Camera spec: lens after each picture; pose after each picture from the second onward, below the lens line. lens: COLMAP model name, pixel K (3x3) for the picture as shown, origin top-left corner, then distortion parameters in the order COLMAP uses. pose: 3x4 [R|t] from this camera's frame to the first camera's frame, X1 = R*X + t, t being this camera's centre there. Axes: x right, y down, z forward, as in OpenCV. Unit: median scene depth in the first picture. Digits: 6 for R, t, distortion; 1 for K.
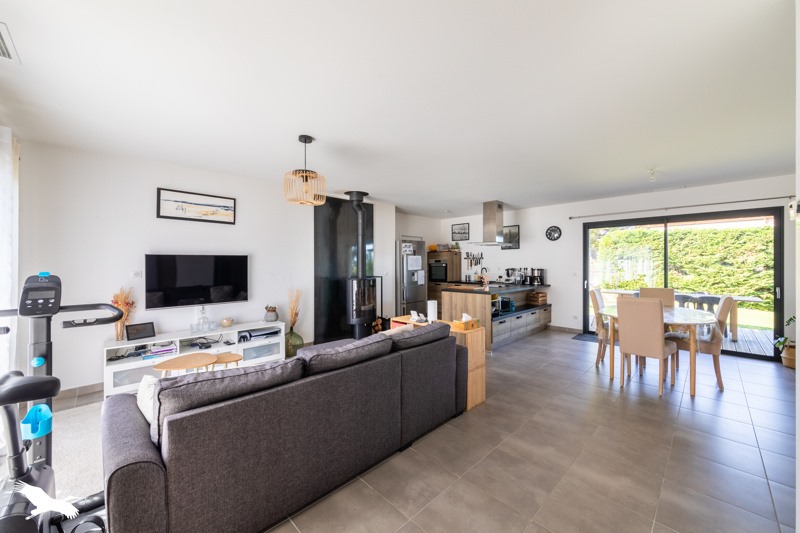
lens RADIAL K [[304.2, 0, 402.9], [0, 304.2, 266.5], [0, 0, 1]] dist [-0.001207, -0.000065]
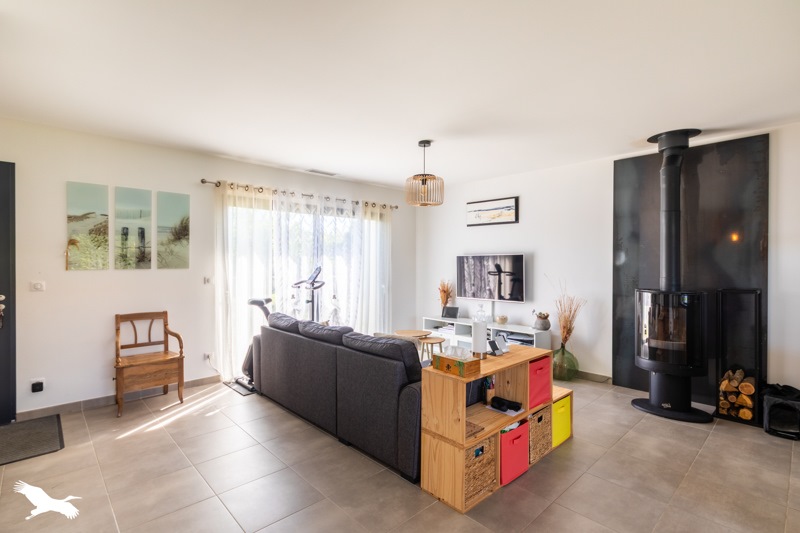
lens RADIAL K [[387.7, 0, 400.8], [0, 387.7, 265.0], [0, 0, 1]] dist [-0.001223, -0.000148]
pose [[-0.020861, 0.005159, -0.999769, 0.422456], [-0.010947, 0.999926, 0.005388, -0.003346], [0.999722, 0.011057, -0.020803, 0.392711]]
